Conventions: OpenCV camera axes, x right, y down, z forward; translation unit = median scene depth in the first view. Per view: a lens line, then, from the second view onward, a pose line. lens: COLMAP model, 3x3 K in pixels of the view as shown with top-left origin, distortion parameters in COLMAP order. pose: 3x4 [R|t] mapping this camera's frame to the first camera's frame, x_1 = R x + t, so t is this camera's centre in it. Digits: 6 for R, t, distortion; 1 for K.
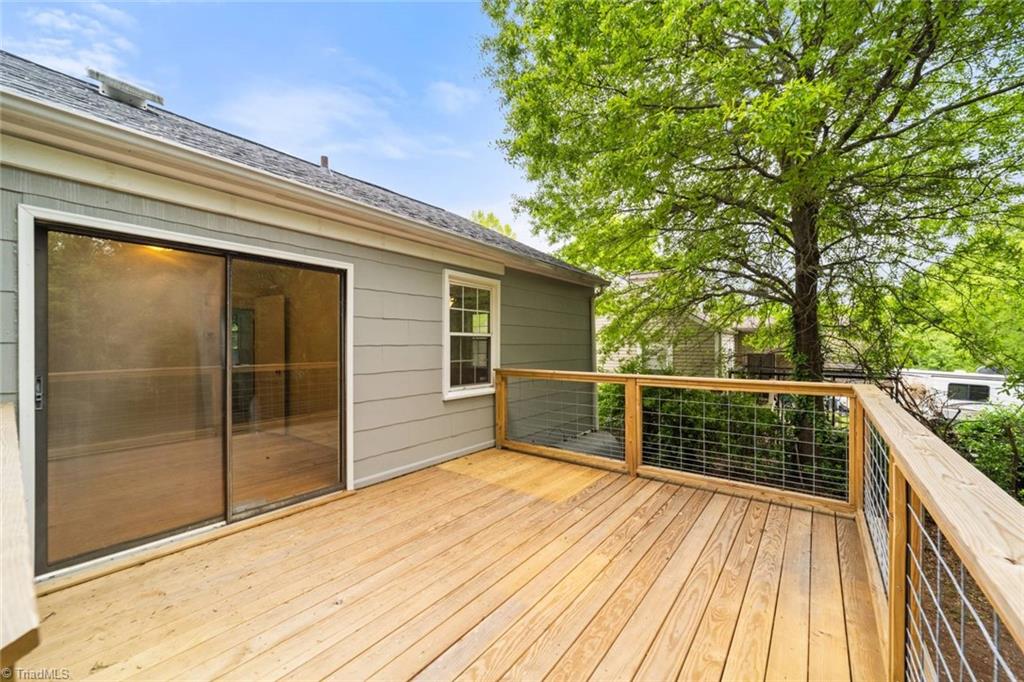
lens RADIAL K [[392.4, 0, 518.9], [0, 392.4, 343.2], [0, 0, 1]] dist [0.002531, 0.000374]
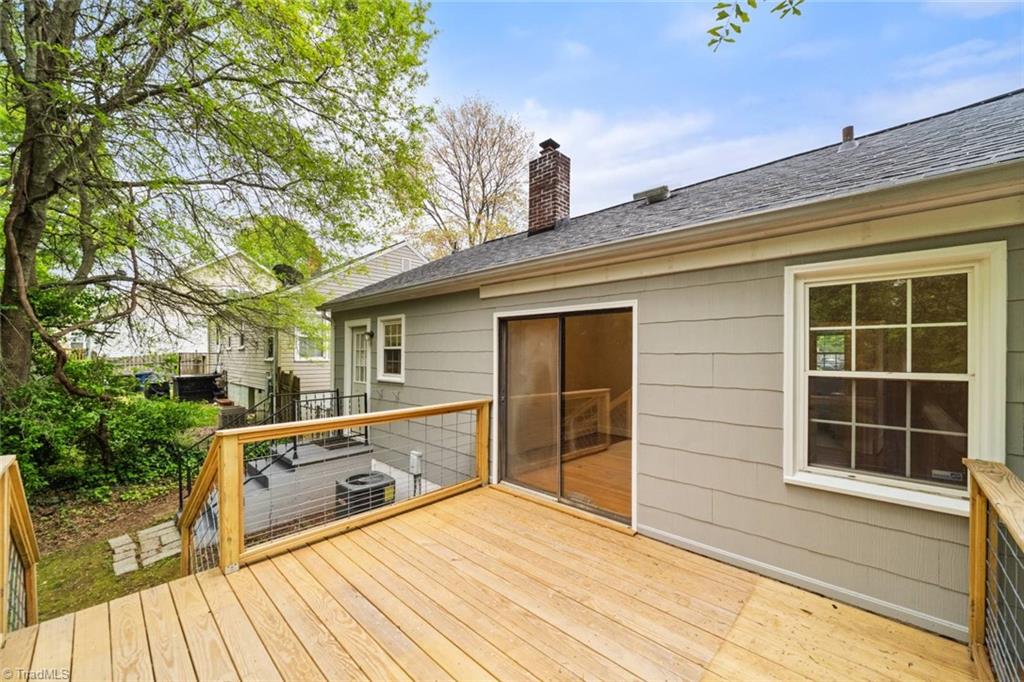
lens RADIAL K [[392.4, 0, 520.9], [0, 392.4, 356.6], [0, 0, 1]] dist [0.002531, 0.000374]
pose [[-0.089896, 0.002554, -0.995948, 0.524640], [-0.003953, 0.999988, 0.002921, -0.056836], [0.995943, 0.004200, -0.089885, 0.736326]]
